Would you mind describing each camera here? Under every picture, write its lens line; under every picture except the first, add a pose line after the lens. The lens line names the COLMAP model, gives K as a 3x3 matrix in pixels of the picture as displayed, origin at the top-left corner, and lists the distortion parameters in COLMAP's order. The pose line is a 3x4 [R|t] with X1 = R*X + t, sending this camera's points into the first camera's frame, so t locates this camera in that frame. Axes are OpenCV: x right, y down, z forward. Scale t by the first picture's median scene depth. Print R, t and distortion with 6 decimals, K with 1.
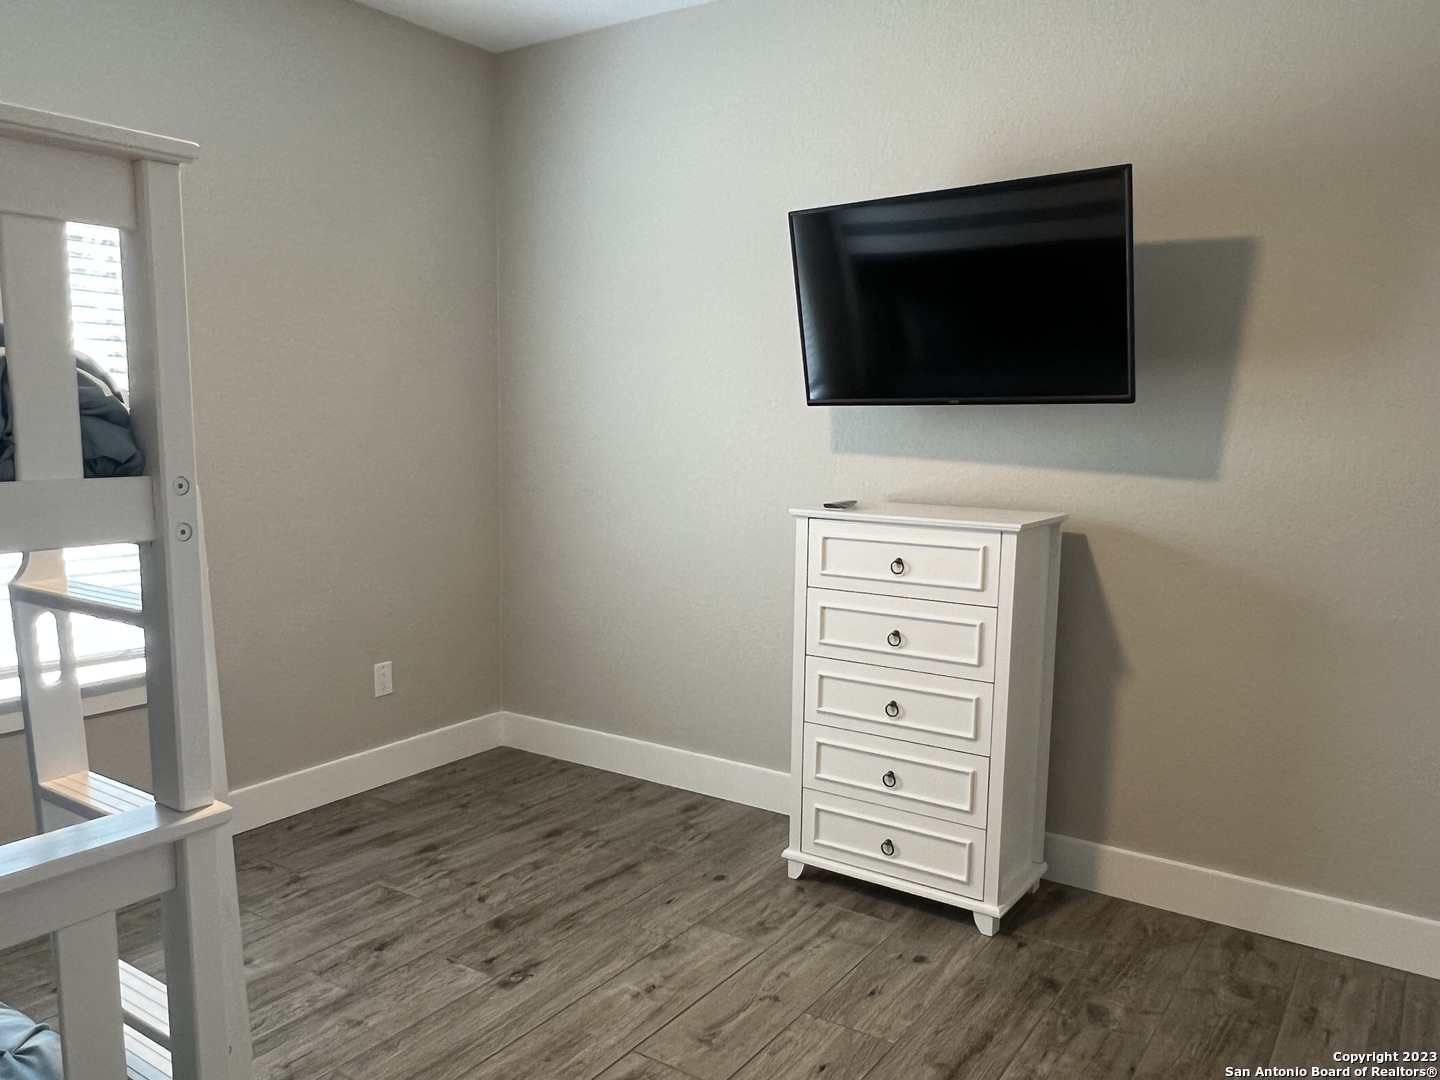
lens RADIAL K [[1090.0, 0, 720.2], [0, 1090.0, 543.0], [0, 0, 1]] dist [0.052875, -0.058621]
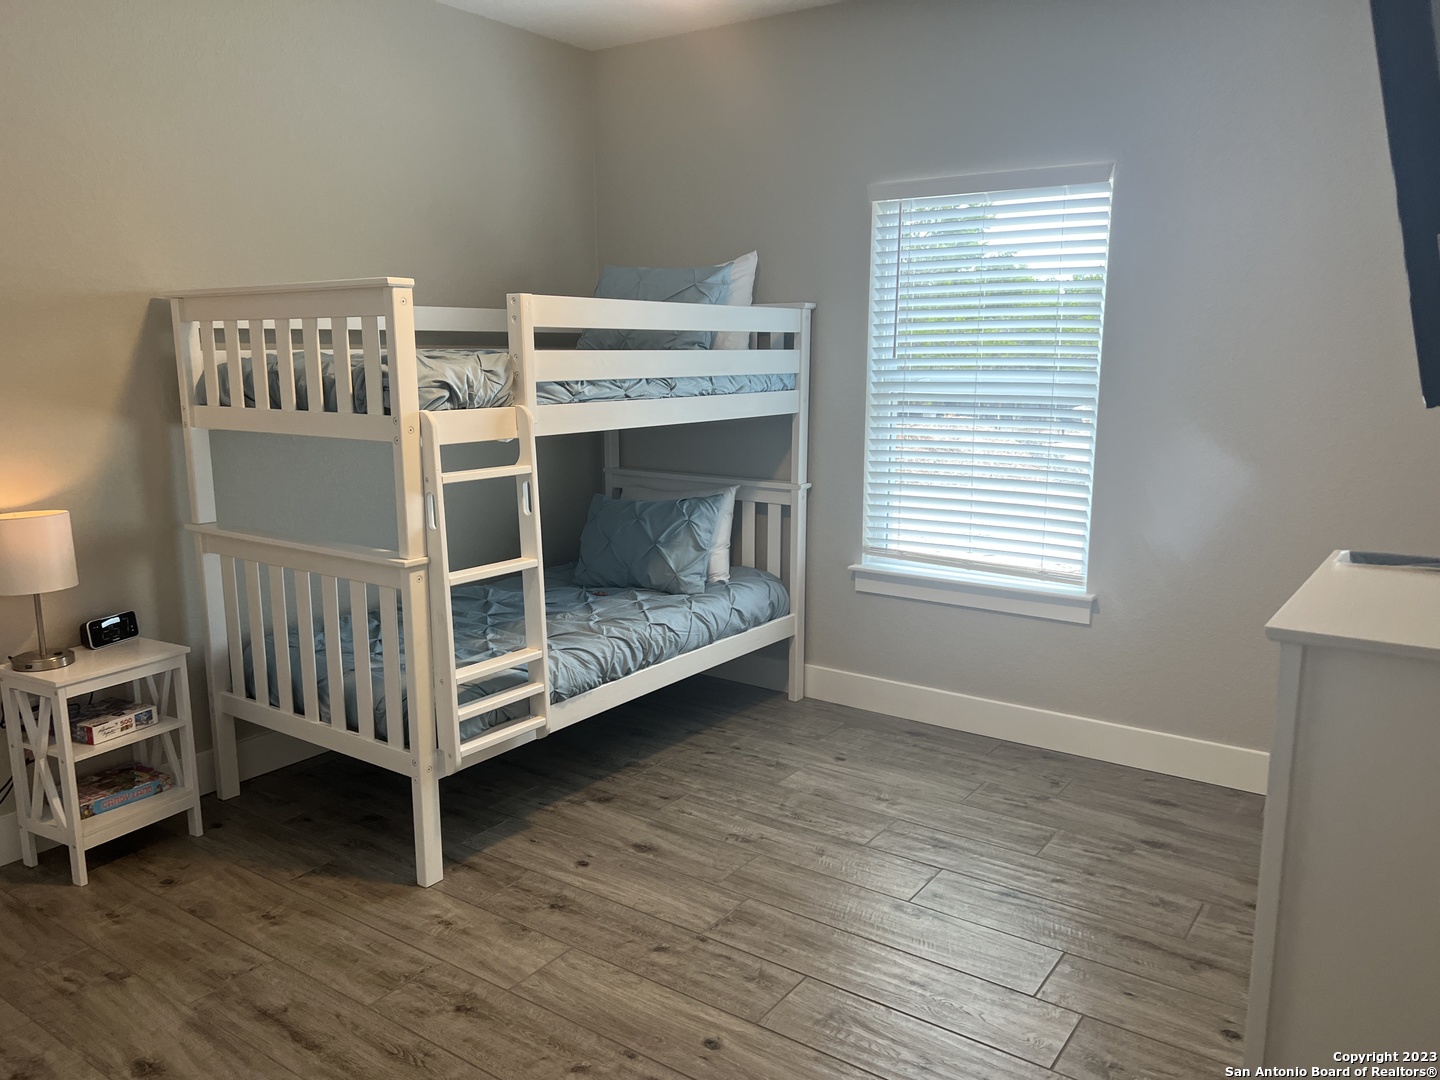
lens RADIAL K [[1090.0, 0, 720.0], [0, 1090.0, 541.6], [0, 0, 1]] dist [0.052875, -0.058621]
pose [[-0.005554, 0.165734, -0.986155, 0.676022], [-0.113594, 0.979682, 0.165286, -0.102619], [0.993512, 0.112939, 0.013386, 0.604979]]
